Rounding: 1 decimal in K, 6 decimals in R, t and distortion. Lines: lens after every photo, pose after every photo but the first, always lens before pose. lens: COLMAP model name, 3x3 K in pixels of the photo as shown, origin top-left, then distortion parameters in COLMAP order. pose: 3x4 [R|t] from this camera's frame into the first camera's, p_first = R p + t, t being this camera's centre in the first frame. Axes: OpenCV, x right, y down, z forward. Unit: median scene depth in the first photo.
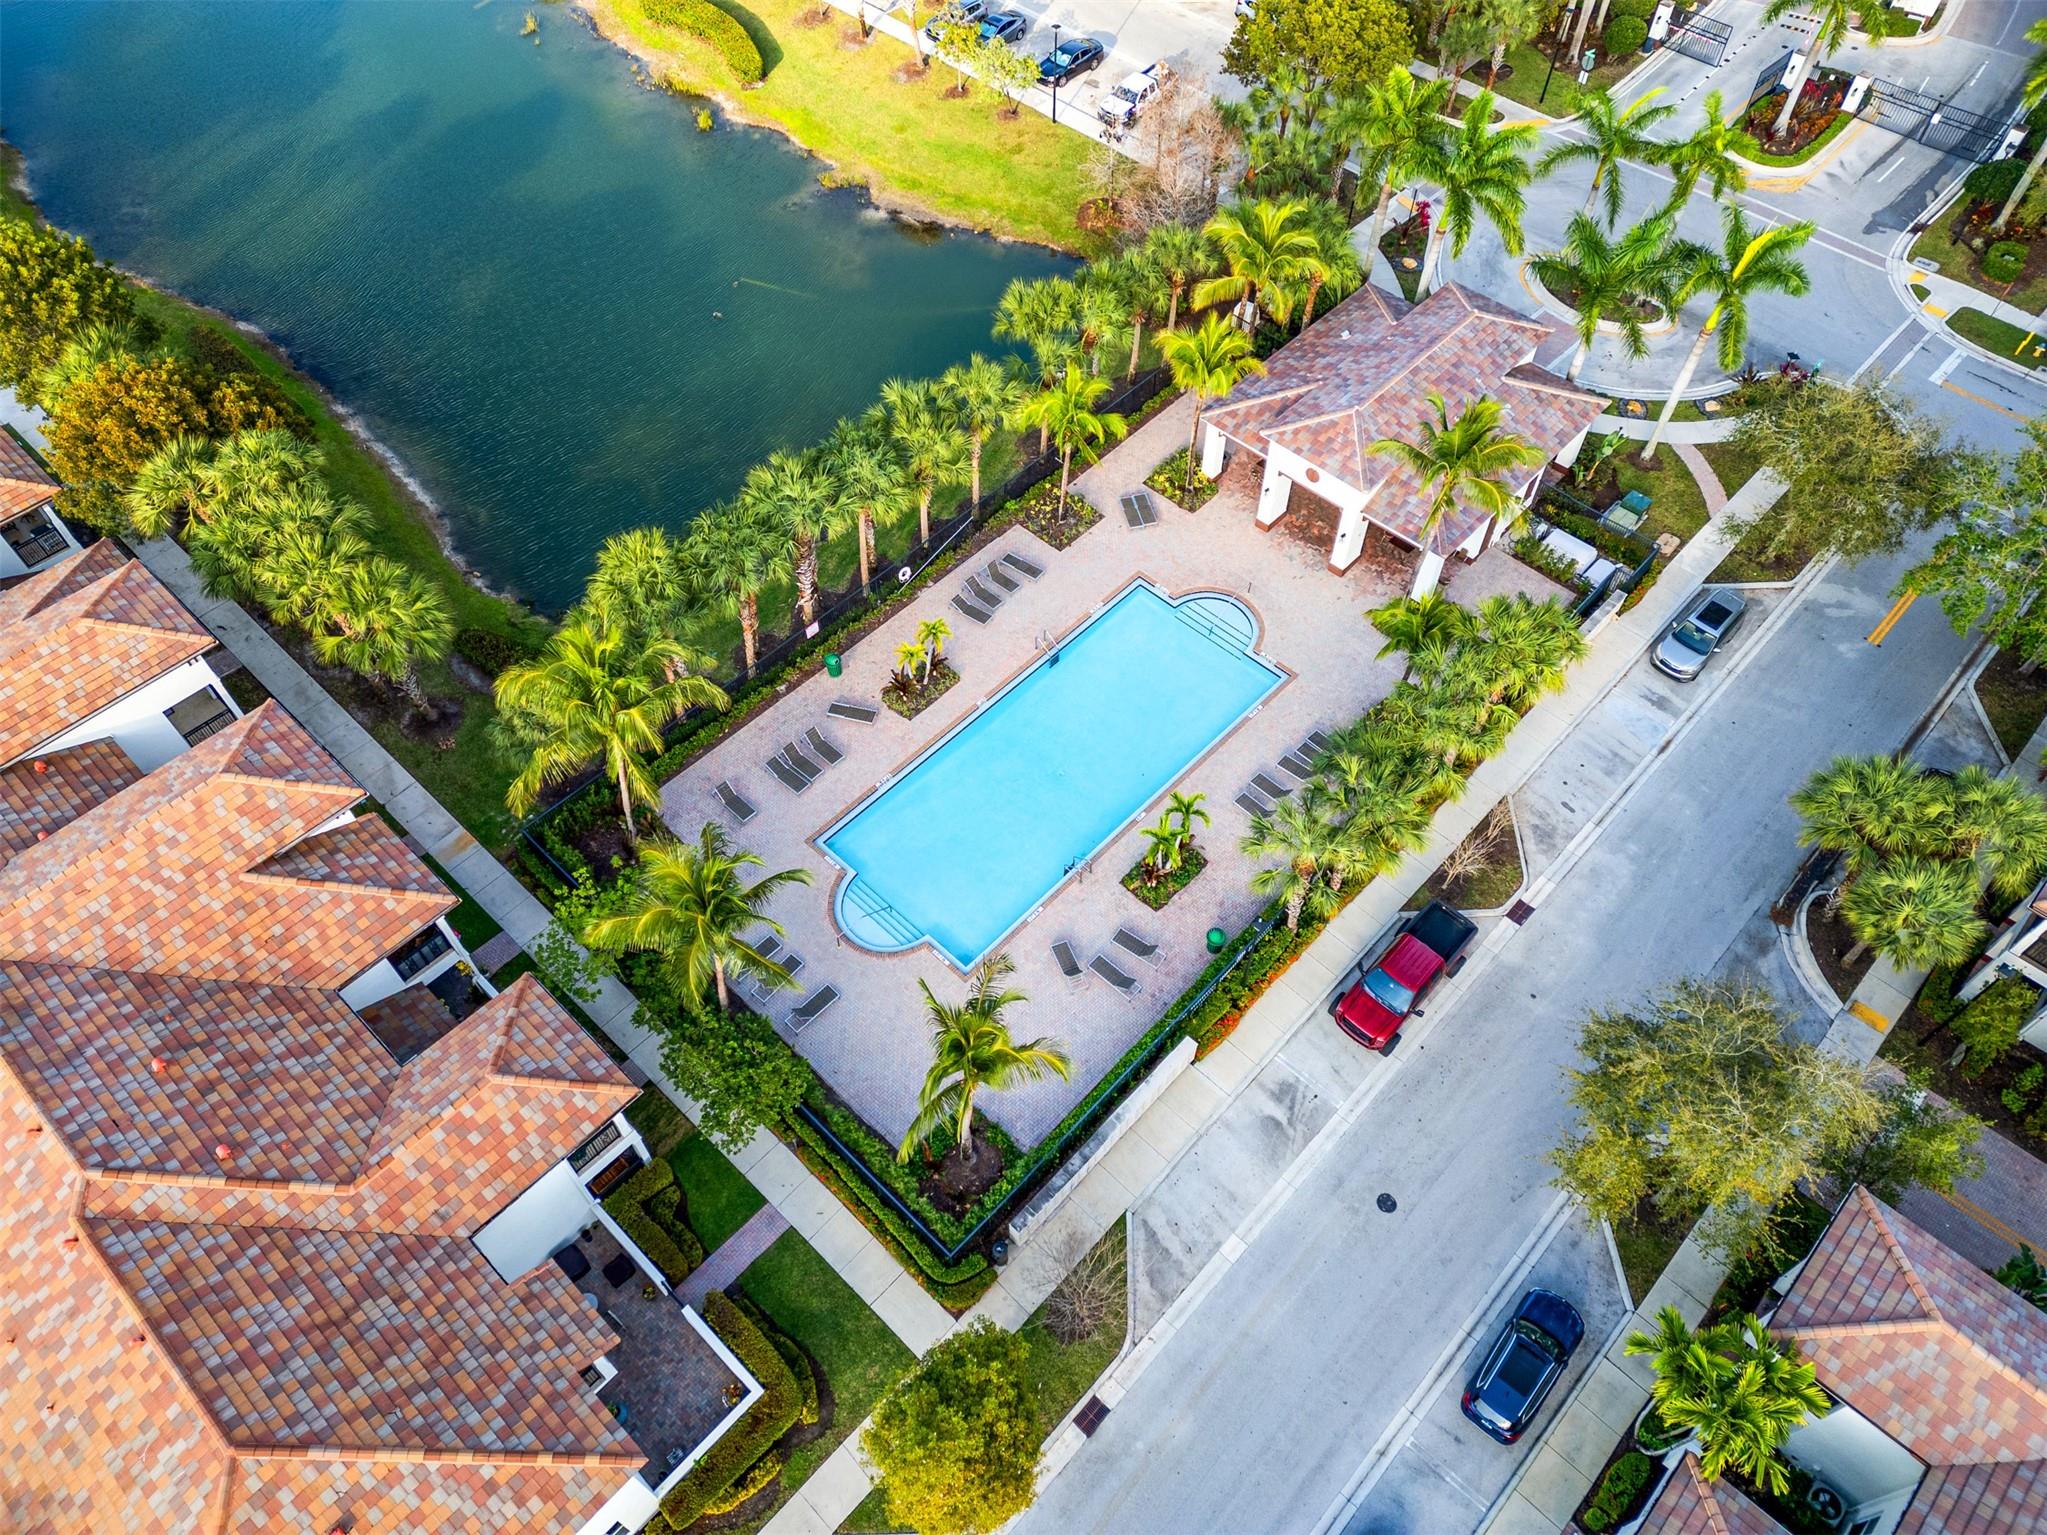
lens RADIAL K [[1431.9, 0, 1013.4], [0, 1431.9, 770.1], [0, 0, 1]] dist [0.026707, -0.011159]
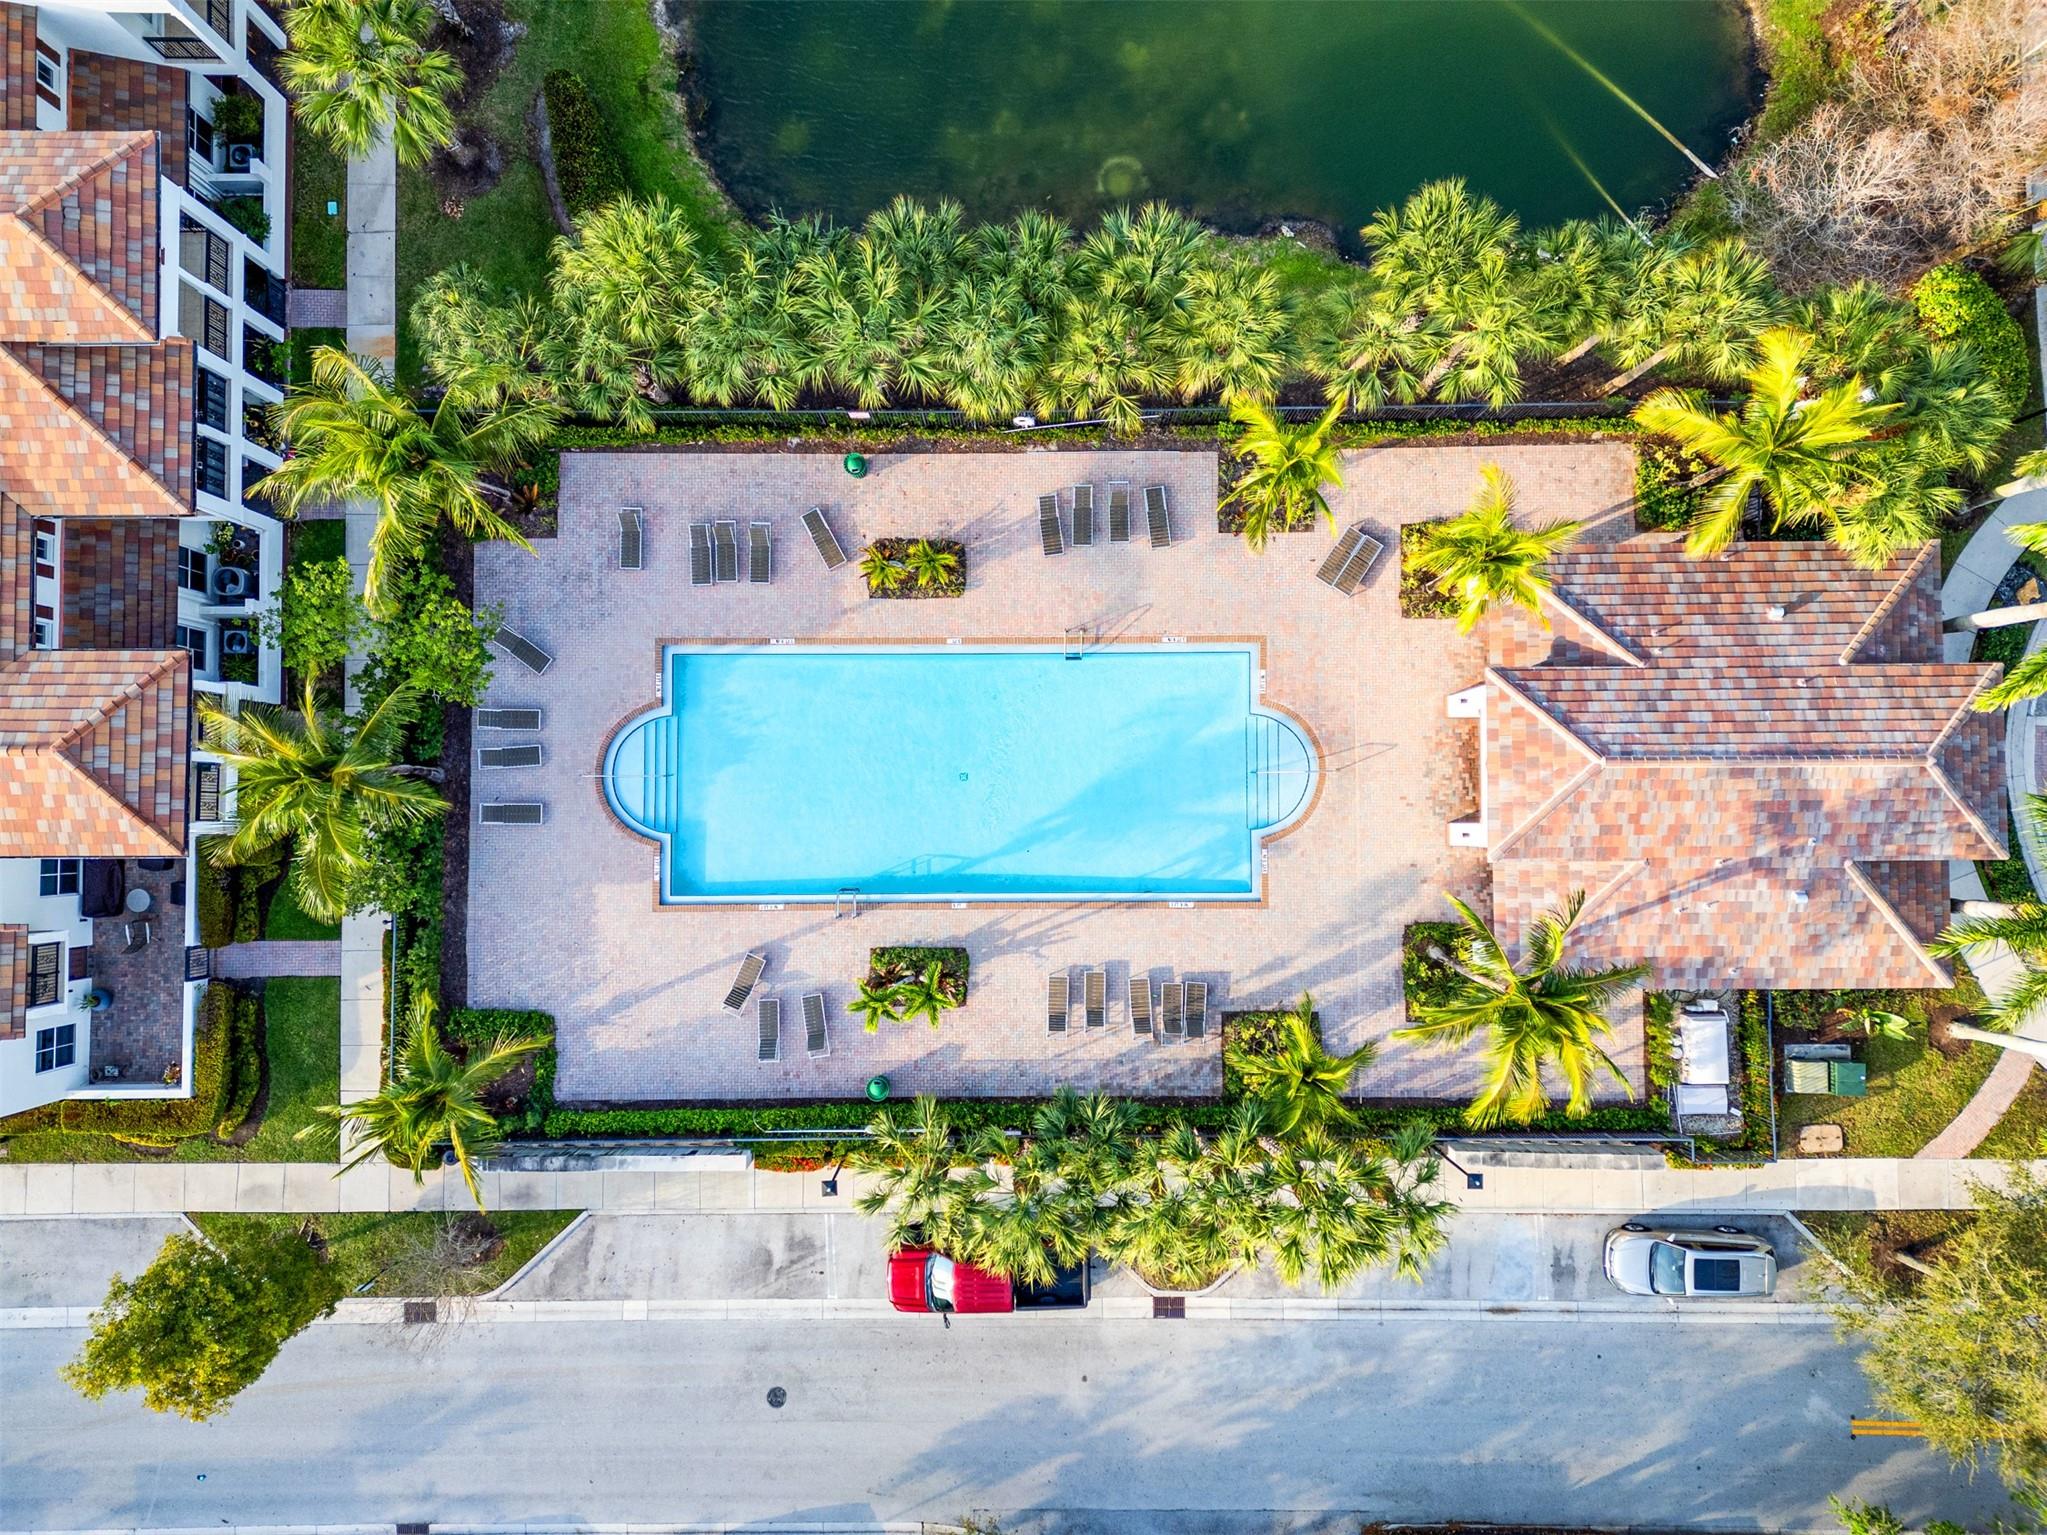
lens RADIAL K [[1431.9, 0, 1027.3], [0, 1431.9, 752.0], [0, 0, 1]] dist [0.026707, -0.011159]
pose [[0.692915, 0.720533, -0.026458, 0.083528], [-0.580932, 0.579648, 0.571425, -0.578307], [0.427067, -0.380579, 0.820228, 0.417368]]
